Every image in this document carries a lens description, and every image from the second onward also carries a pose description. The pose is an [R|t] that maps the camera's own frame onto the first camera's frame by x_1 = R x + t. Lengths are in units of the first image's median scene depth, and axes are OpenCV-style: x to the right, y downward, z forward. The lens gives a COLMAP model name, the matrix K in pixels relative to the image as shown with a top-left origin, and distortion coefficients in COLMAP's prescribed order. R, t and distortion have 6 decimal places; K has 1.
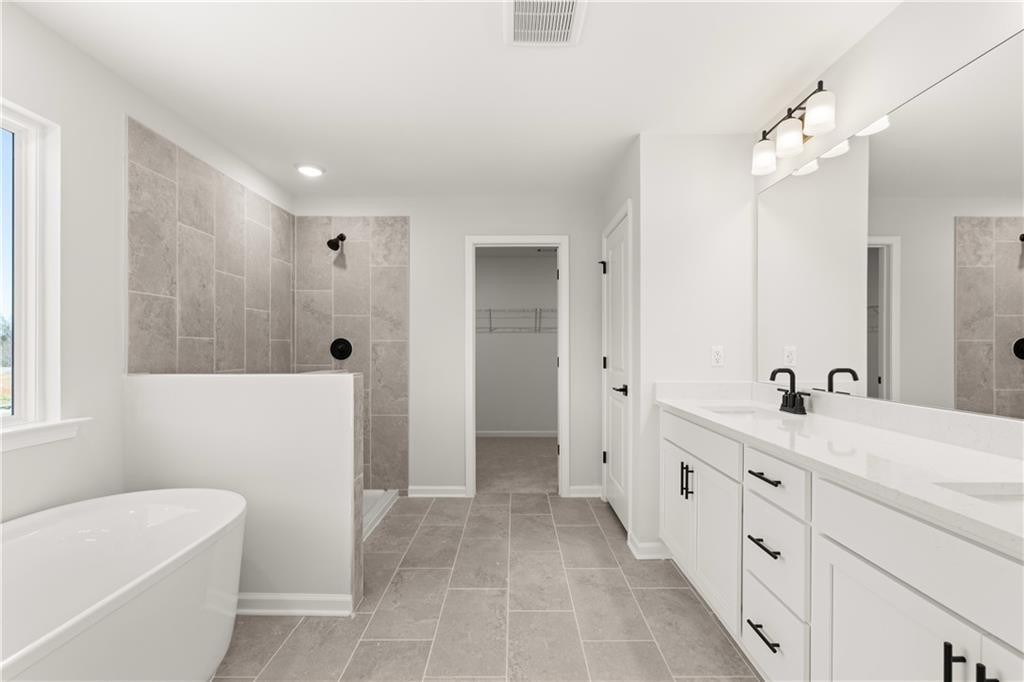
lens RADIAL K [[443.6, 0, 516.6], [0, 443.6, 346.8], [0, 0, 1]] dist [-0.000256, -0.000087]
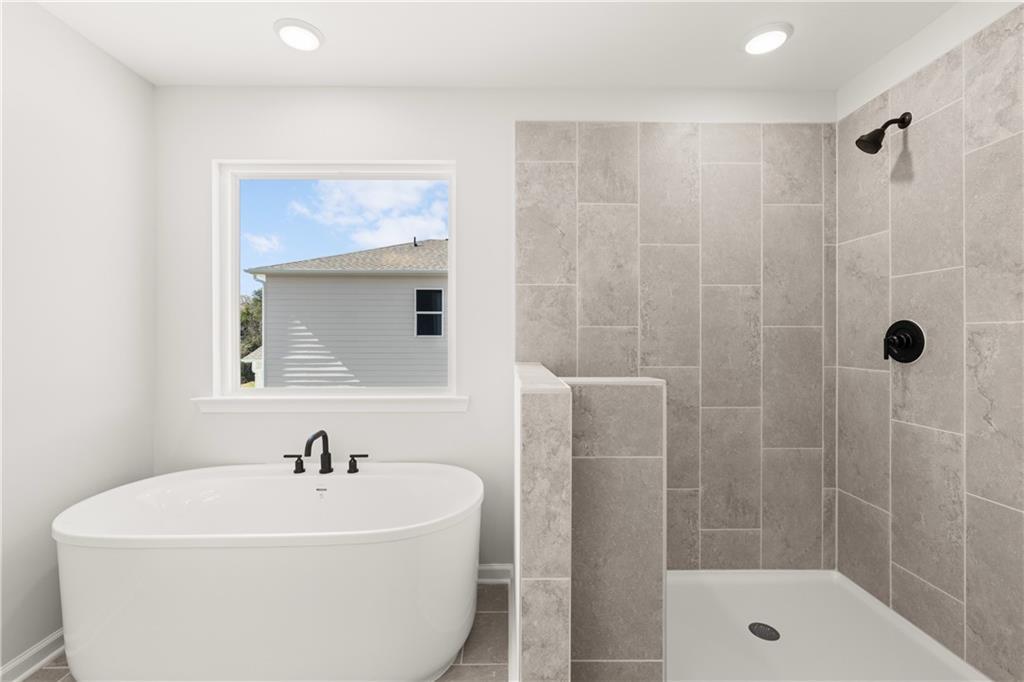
lens RADIAL K [[443.6, 0, 512.2], [0, 443.6, 330.8], [0, 0, 1]] dist [-0.000256, -0.000087]
pose [[0.013848, -0.011942, -0.999833, 0.150646], [0.000156, 0.999929, -0.011941, -0.001859], [0.999904, 0.000010, 0.013849, 0.797521]]
